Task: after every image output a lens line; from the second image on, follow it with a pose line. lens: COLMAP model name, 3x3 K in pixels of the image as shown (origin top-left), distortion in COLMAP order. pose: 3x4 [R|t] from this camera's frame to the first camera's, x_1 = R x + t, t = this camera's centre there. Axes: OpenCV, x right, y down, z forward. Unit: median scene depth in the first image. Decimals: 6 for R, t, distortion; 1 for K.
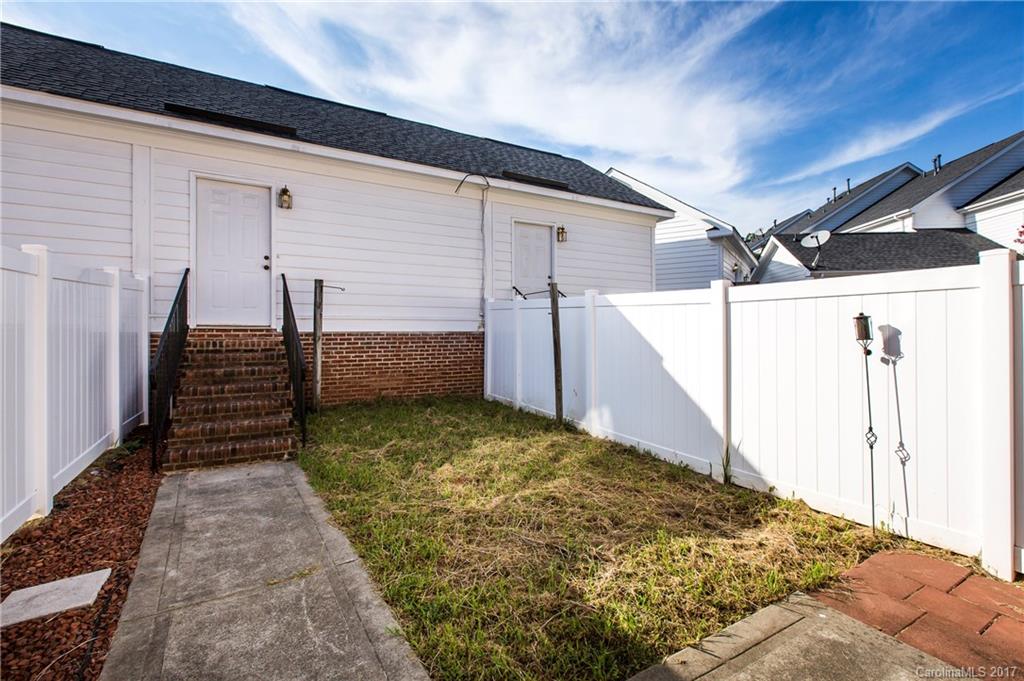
lens RADIAL K [[456.9, 0, 513.0], [0, 456.9, 336.3], [0, 0, 1]] dist [-0.015934, 0.004519]
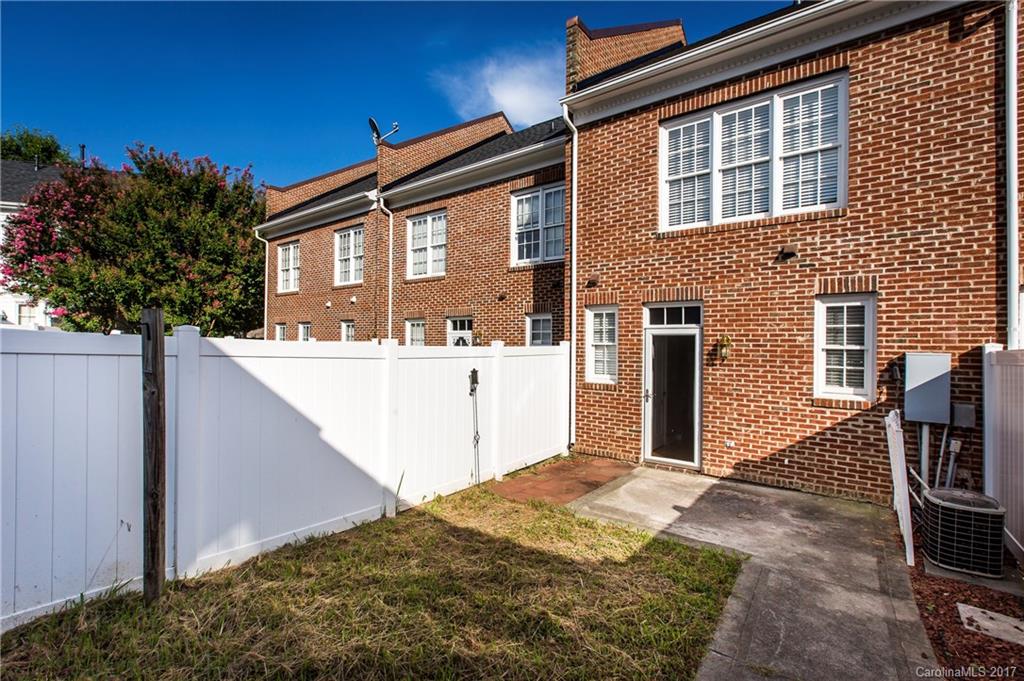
lens RADIAL K [[456.9, 0, 513.2], [0, 456.9, 340.5], [0, 0, 1]] dist [-0.015934, 0.004519]
pose [[-0.387705, 0.002695, 0.921779, -0.814190], [-0.002296, 0.999990, -0.003890, -0.134716], [-0.921780, -0.003624, -0.387695, 1.332539]]
